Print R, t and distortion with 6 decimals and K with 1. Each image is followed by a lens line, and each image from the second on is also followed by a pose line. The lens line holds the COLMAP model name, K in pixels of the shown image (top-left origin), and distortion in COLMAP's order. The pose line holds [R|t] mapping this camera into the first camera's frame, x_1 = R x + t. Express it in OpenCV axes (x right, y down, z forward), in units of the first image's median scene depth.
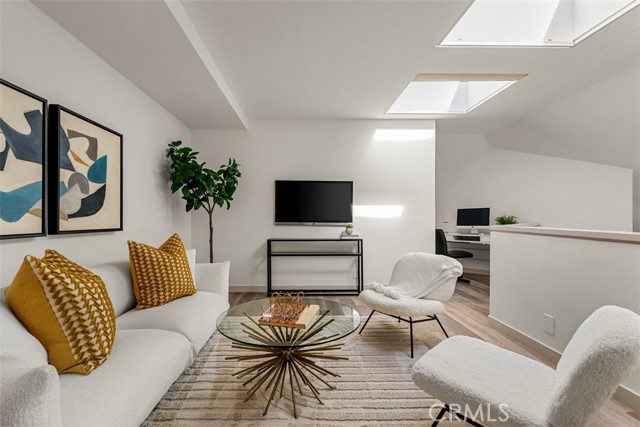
lens RADIAL K [[294.2, 0, 305.8], [0, 294.2, 217.8], [0, 0, 1]] dist [-0.001283, -0.000211]
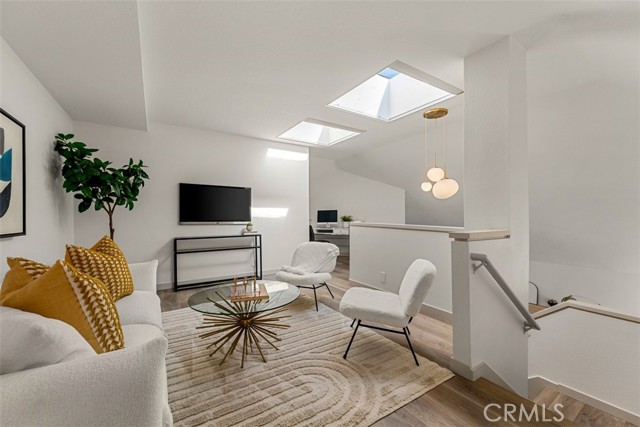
lens RADIAL K [[260.4, 0, 317.5], [0, 260.4, 214.0], [0, 0, 1]] dist [-0.001500, -0.000244]
pose [[0.849909, 0.001355, 0.526928, -0.193589], [0.002259, 0.999978, -0.006217, -0.008168], [-0.526925, 0.006474, 0.849887, -0.077656]]
